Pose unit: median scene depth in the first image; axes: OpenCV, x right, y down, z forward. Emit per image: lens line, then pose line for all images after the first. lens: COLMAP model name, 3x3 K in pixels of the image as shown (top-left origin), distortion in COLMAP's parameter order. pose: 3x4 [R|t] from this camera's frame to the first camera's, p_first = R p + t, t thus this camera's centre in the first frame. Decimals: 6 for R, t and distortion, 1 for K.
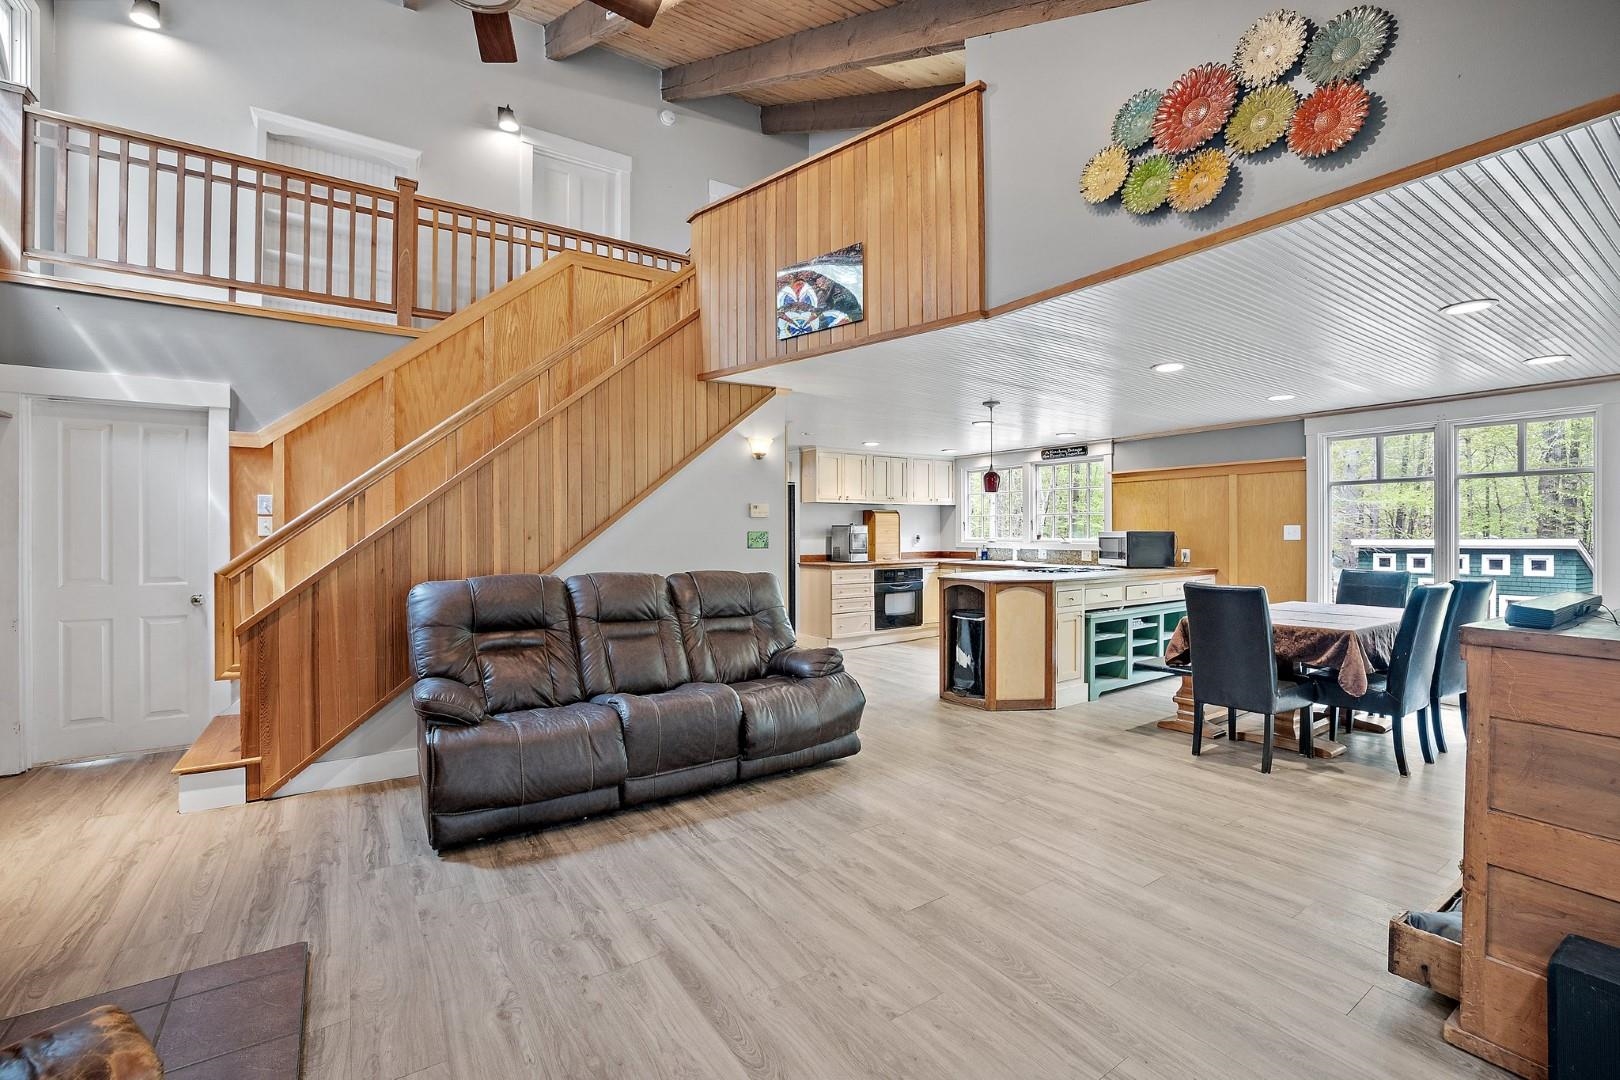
lens RADIAL K [[702.4, 0, 799.7], [0, 702.4, 534.6], [0, 0, 1]] dist [-0.025314, 0.000568]
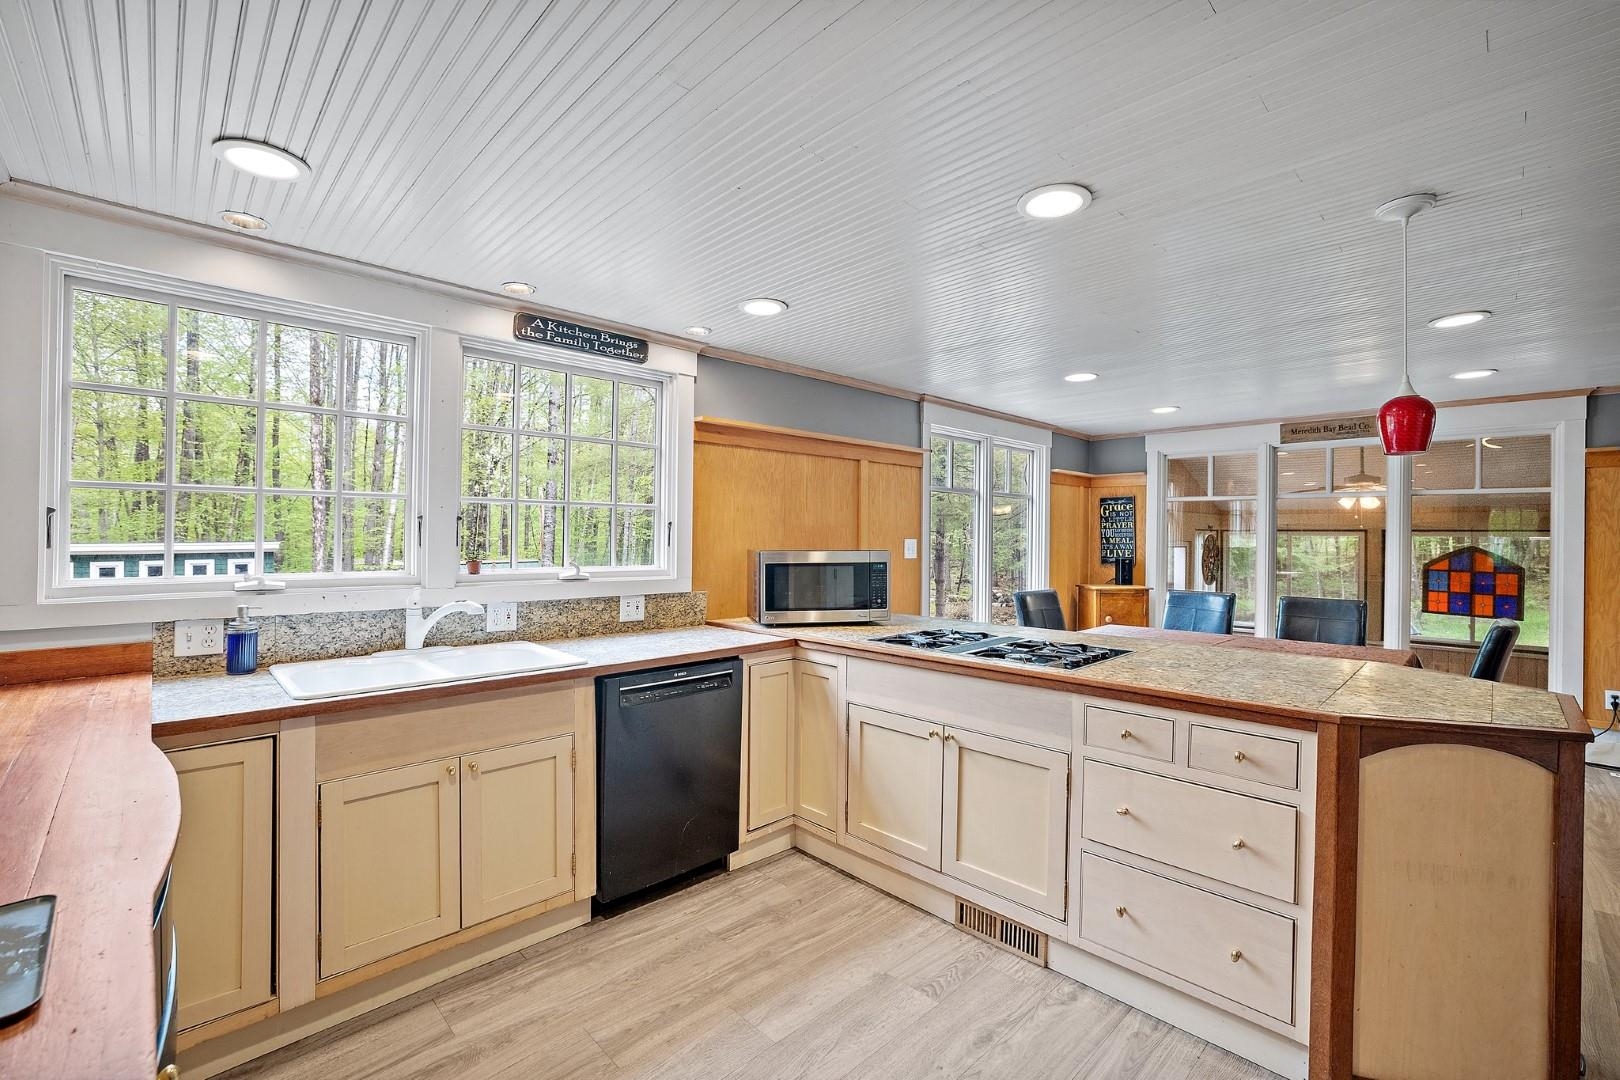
lens RADIAL K [[702.4, 0, 799.7], [0, 702.4, 534.6], [0, 0, 1]] dist [-0.025314, 0.000568]
pose [[-0.161726, 0.003855, 0.986828, -0.024094], [-0.001533, 0.999990, -0.004158, -0.025413], [-0.986835, -0.002186, -0.161718, 2.159270]]
